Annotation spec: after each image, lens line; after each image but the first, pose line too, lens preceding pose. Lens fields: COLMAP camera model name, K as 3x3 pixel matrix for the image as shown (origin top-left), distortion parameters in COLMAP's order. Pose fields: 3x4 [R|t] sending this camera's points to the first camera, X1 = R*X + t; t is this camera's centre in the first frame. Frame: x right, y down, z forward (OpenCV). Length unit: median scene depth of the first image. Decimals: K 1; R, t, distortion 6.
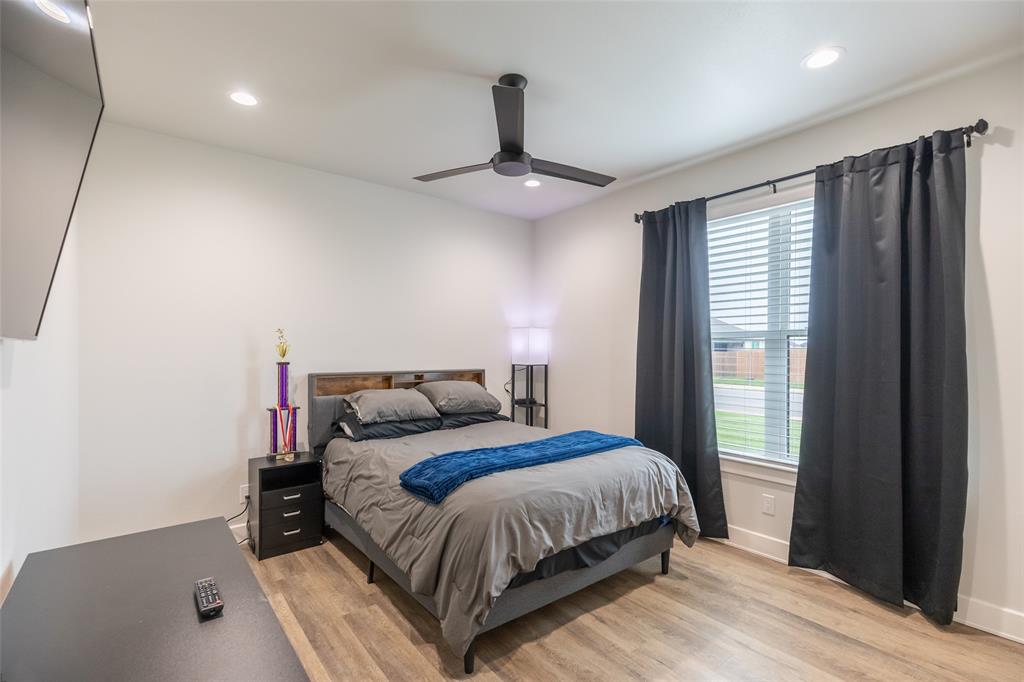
lens RADIAL K [[463.2, 0, 509.2], [0, 463.2, 348.6], [0, 0, 1]] dist [0.014273, -0.004111]
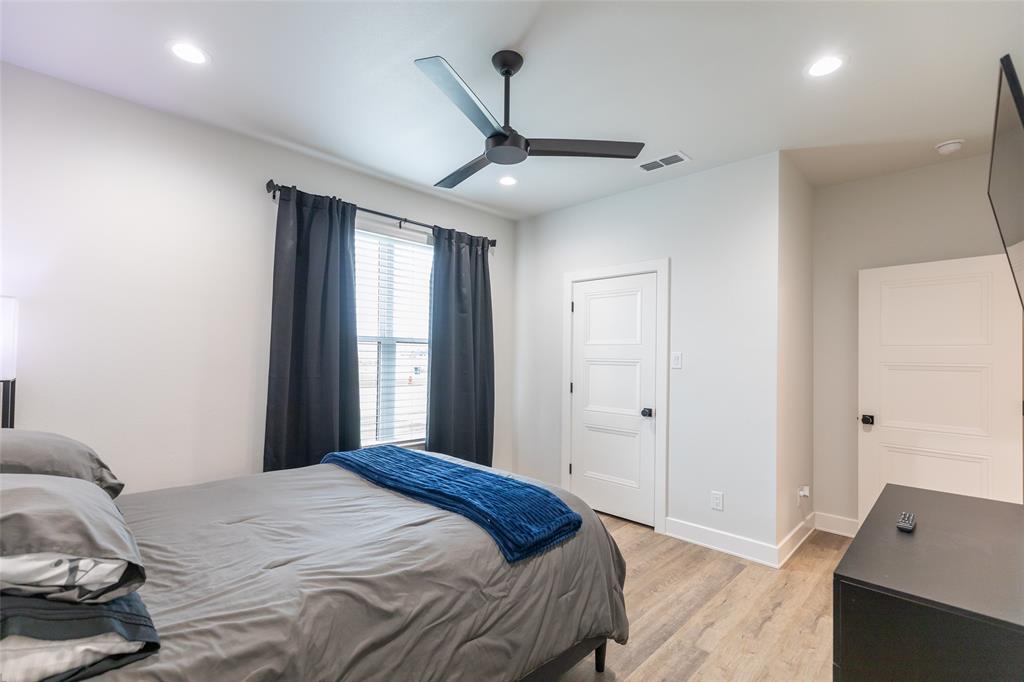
lens RADIAL K [[463.2, 0, 509.1], [0, 463.2, 343.7], [0, 0, 1]] dist [0.014273, -0.004111]
pose [[-0.124490, 0.018637, 0.992046, -0.657580], [-0.019280, 0.999589, -0.021198, -0.001009], [-0.992033, -0.021766, -0.124080, 0.797988]]
